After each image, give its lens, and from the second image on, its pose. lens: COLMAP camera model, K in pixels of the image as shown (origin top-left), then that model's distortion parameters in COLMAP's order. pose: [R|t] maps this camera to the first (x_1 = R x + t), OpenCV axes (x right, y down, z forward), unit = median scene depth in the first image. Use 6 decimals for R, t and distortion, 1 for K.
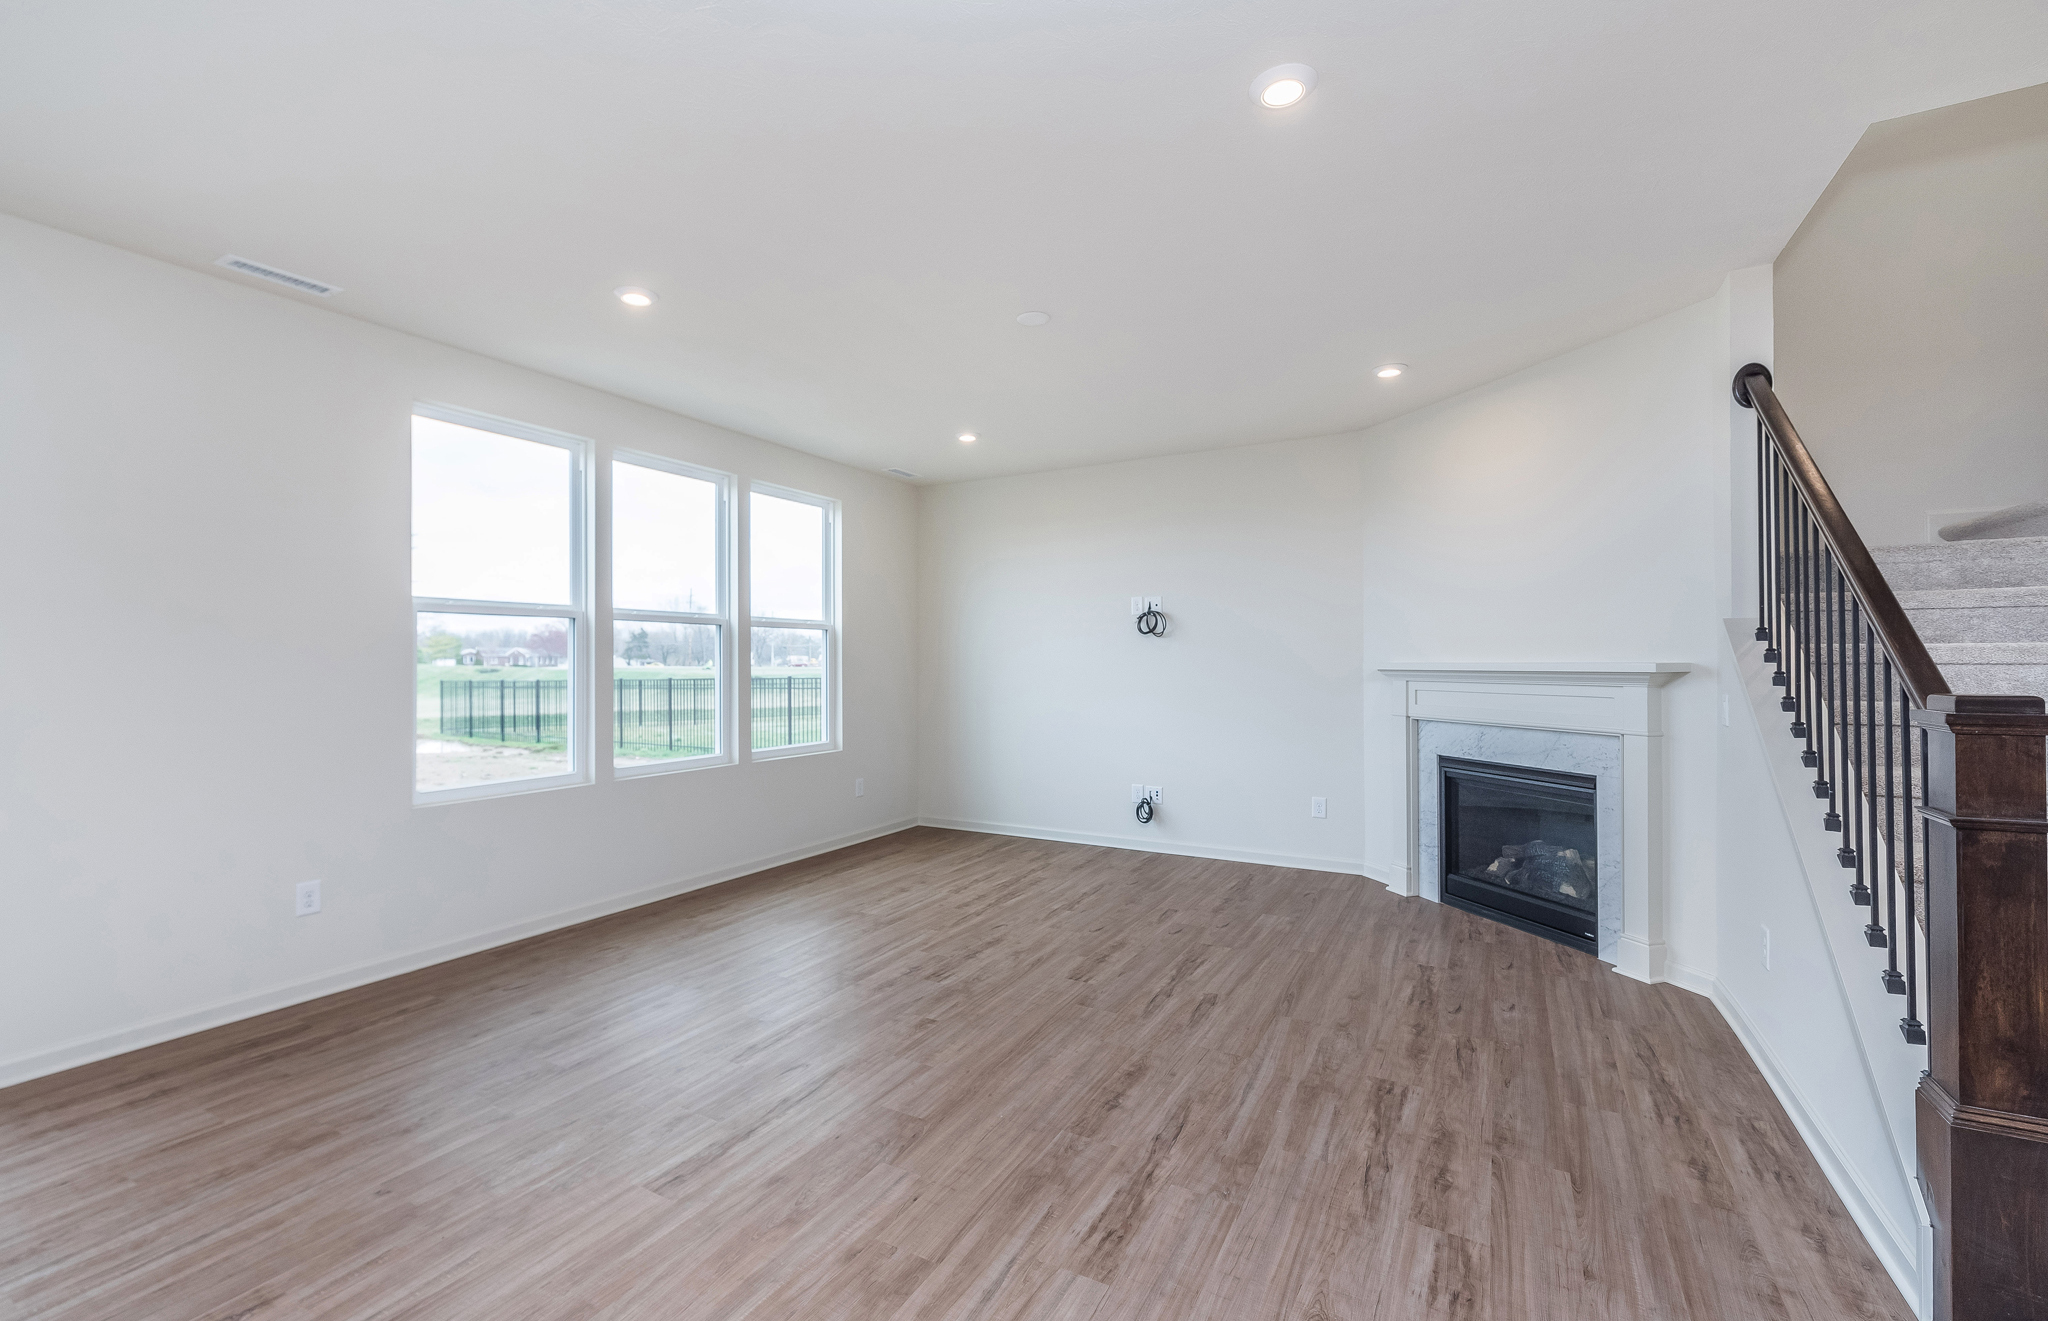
lens RADIAL K [[879.6, 0, 994.5], [0, 879.6, 654.9], [0, 0, 1]] dist [0.004071, -0.001825]
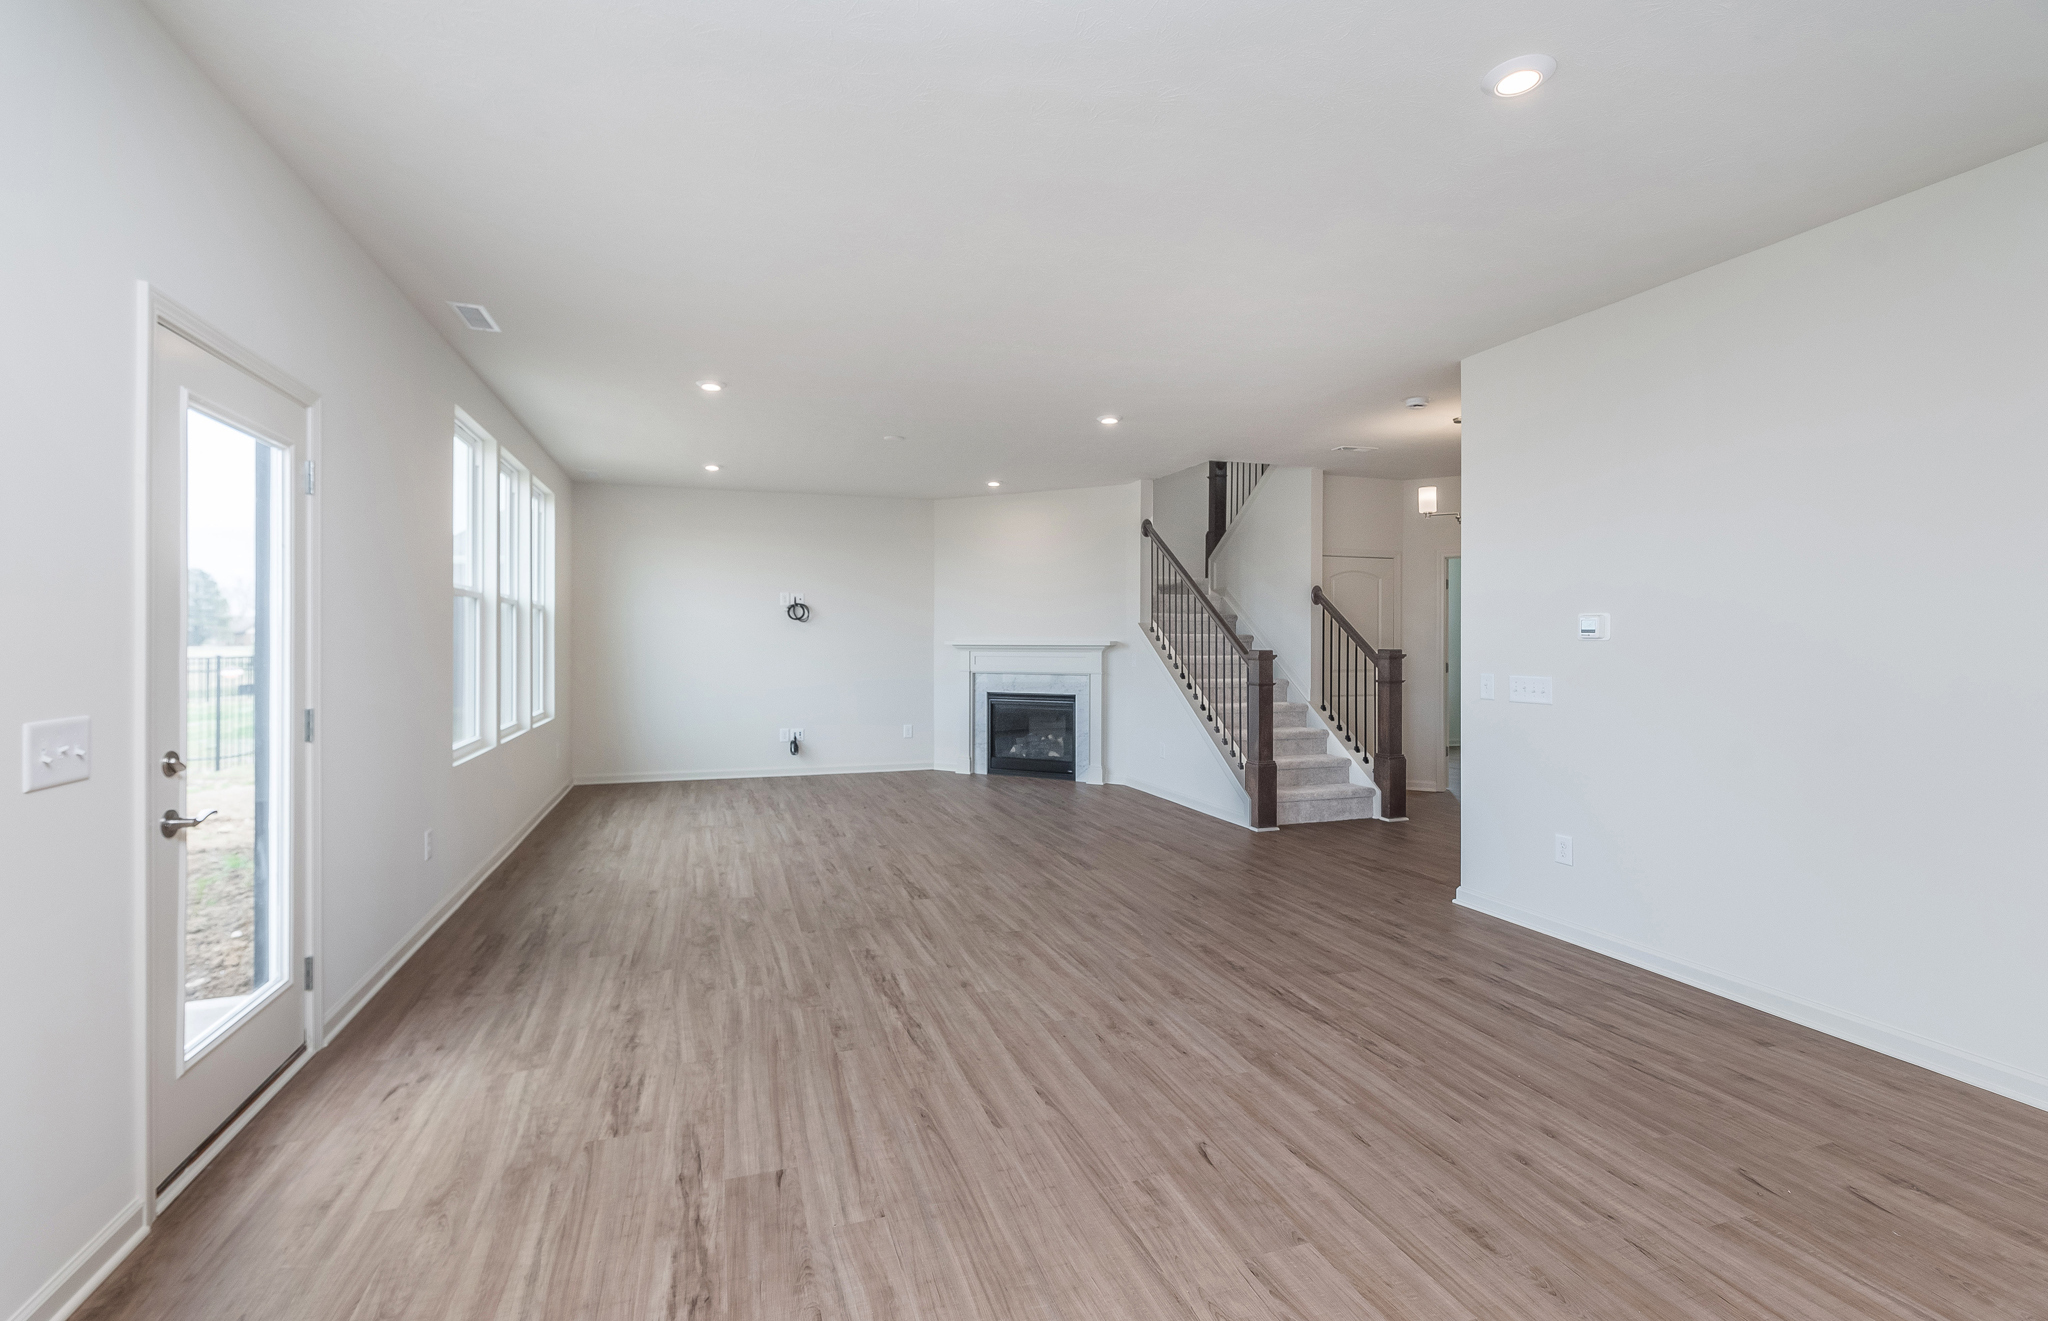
lens RADIAL K [[879.6, 0, 994.0], [0, 879.6, 637.5], [0, 0, 1]] dist [0.004071, -0.001825]
pose [[0.675834, 0.005028, 0.737037, -1.065950], [-0.008680, 0.999962, 0.001137, -0.001171], [-0.737003, -0.007166, 0.675852, -0.298394]]
